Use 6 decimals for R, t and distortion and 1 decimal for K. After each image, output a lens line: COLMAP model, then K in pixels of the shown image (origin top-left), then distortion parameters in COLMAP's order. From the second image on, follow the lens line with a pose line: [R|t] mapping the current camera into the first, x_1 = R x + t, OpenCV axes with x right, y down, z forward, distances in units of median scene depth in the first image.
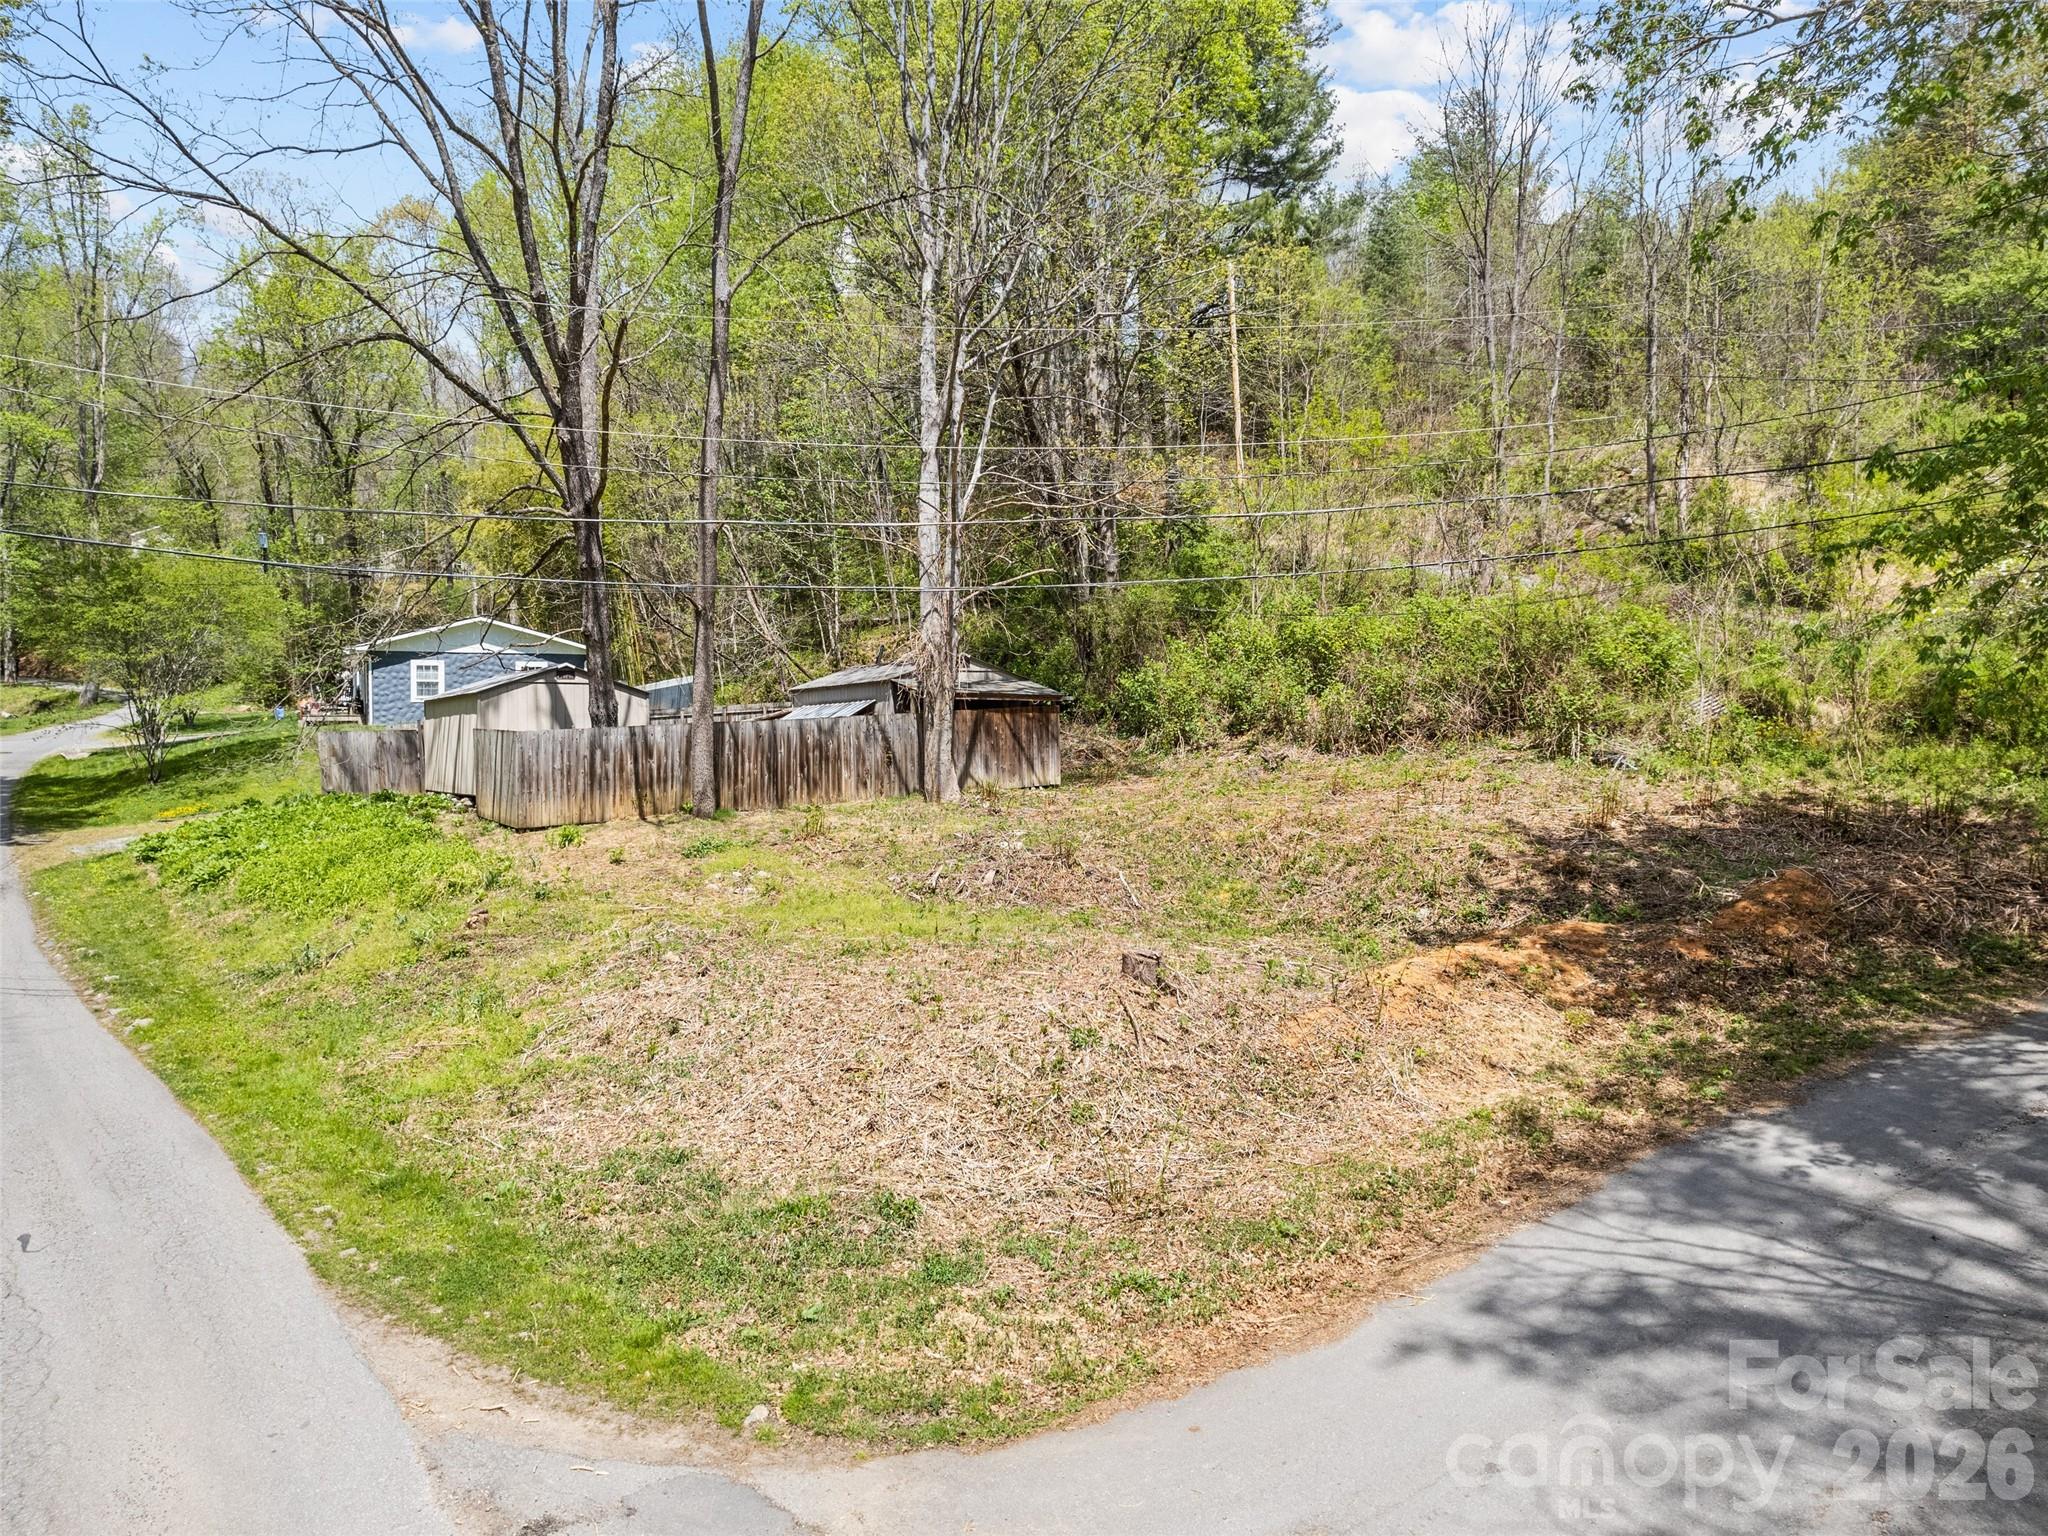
lens RADIAL K [[1315.1, 0, 1024.0], [0, 1315.1, 768.0], [0, 0, 1]] dist [0.000166, -0.000504]
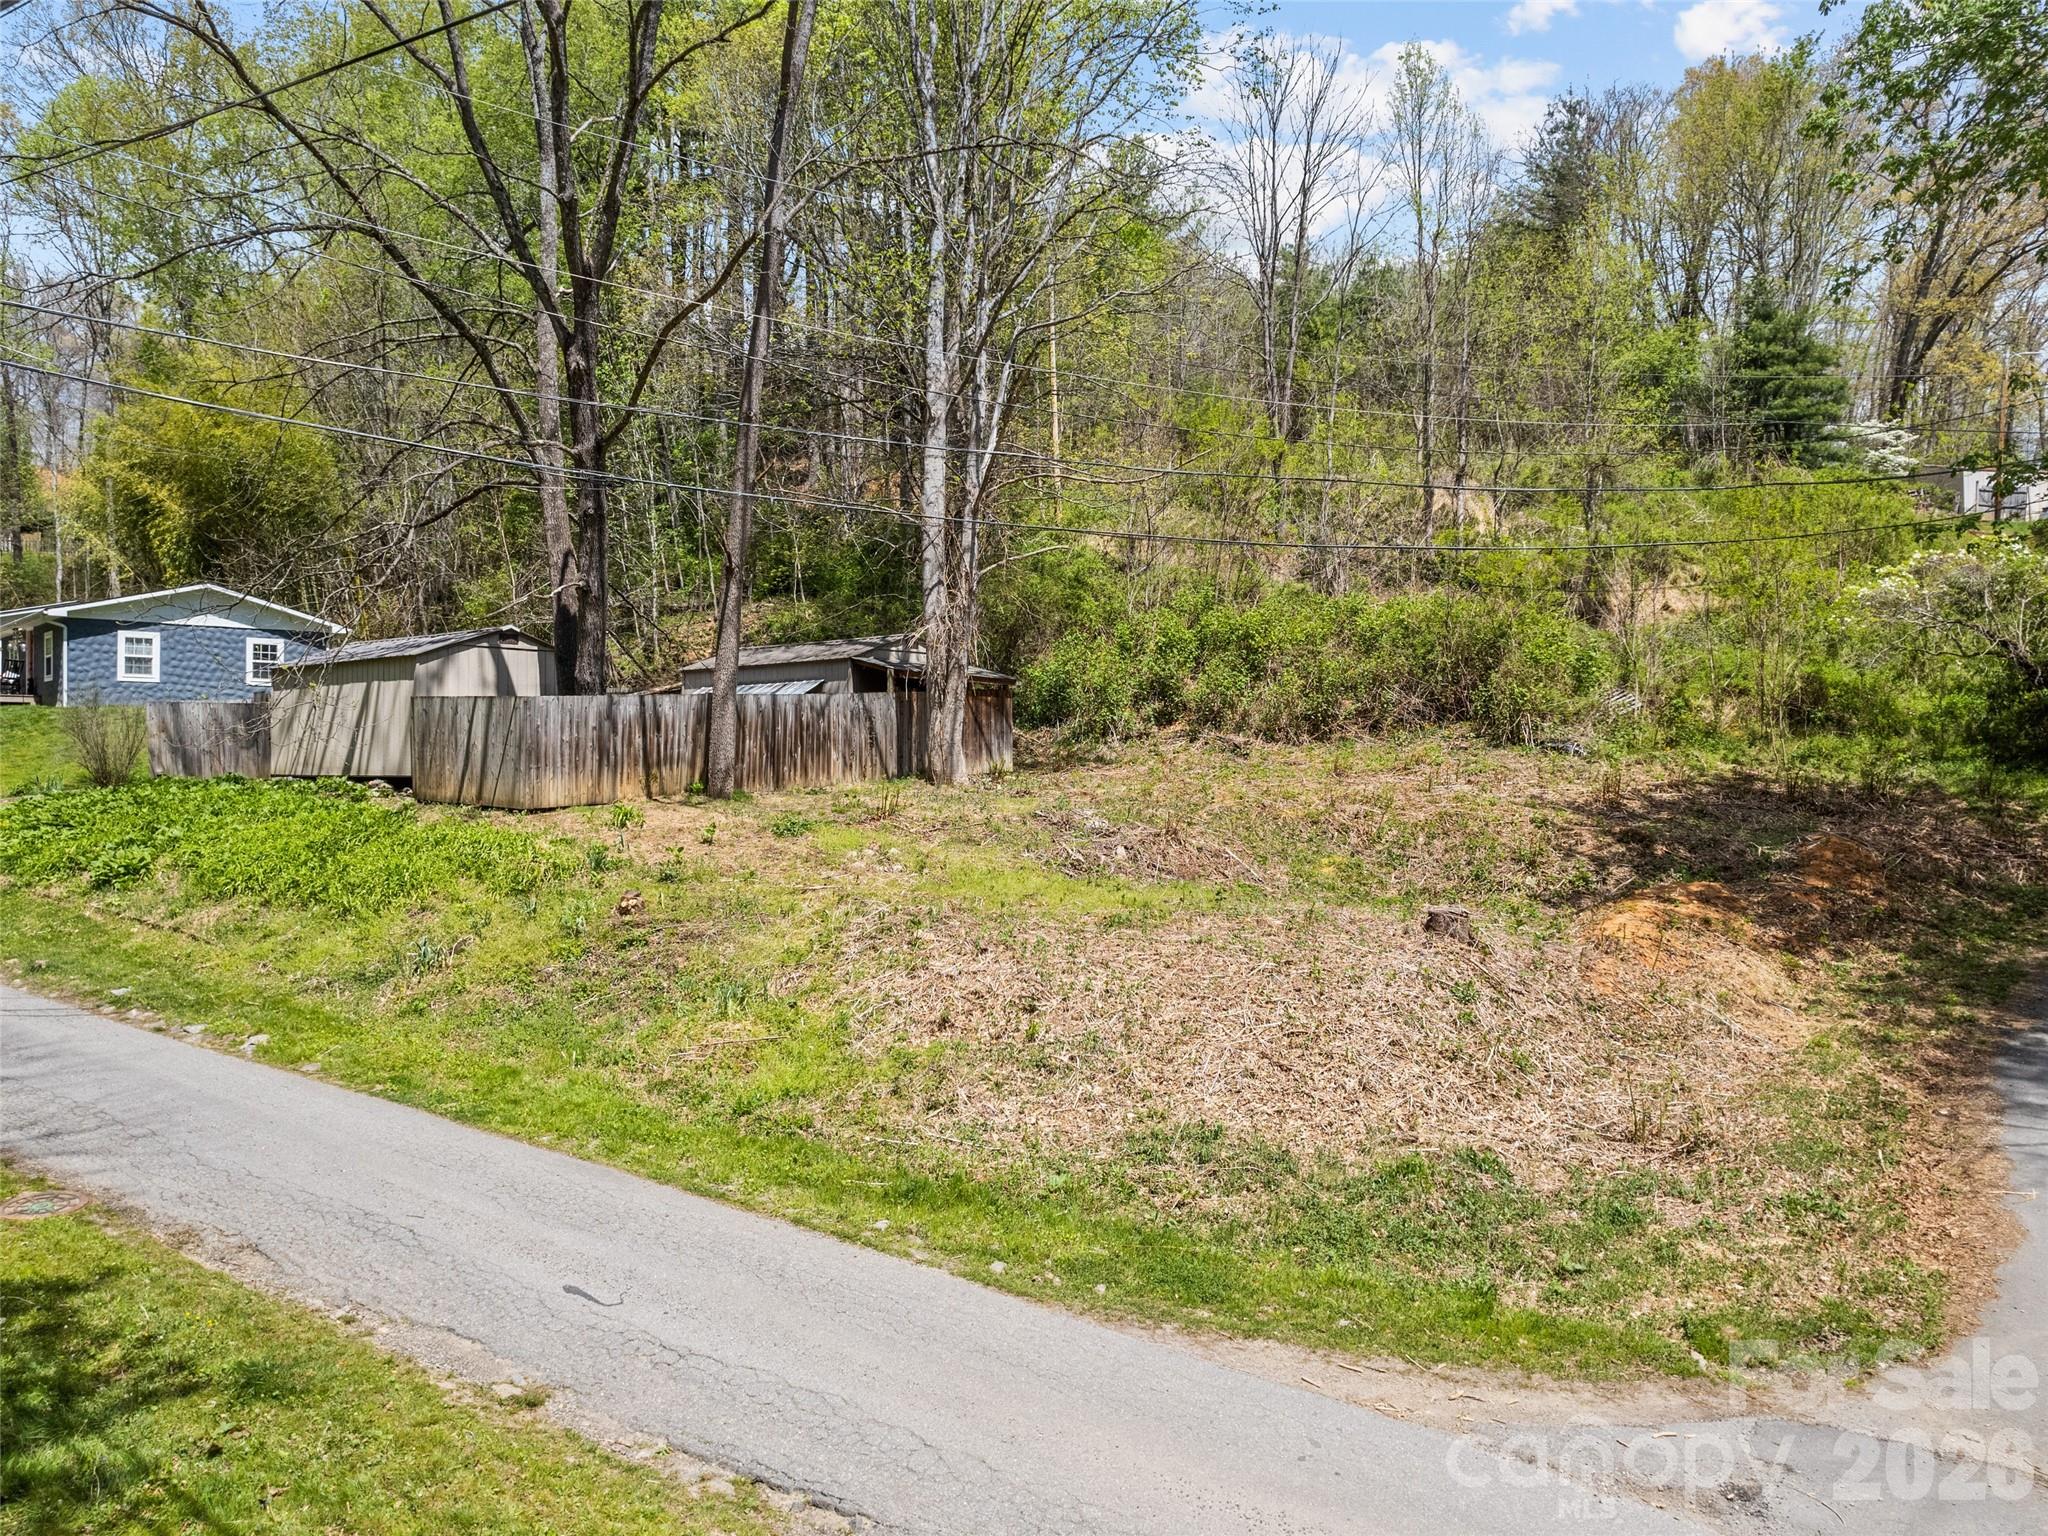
lens RADIAL K [[1320.9, 0, 1024.0], [0, 1320.9, 768.0], [0, 0, 1]] dist [-0.040734, 0.001607]
pose [[0.955574, 0.007128, 0.294666, -0.278465], [-0.003731, 0.999920, -0.012089, 0.023875], [-0.294728, 0.010453, 0.955524, 0.070810]]
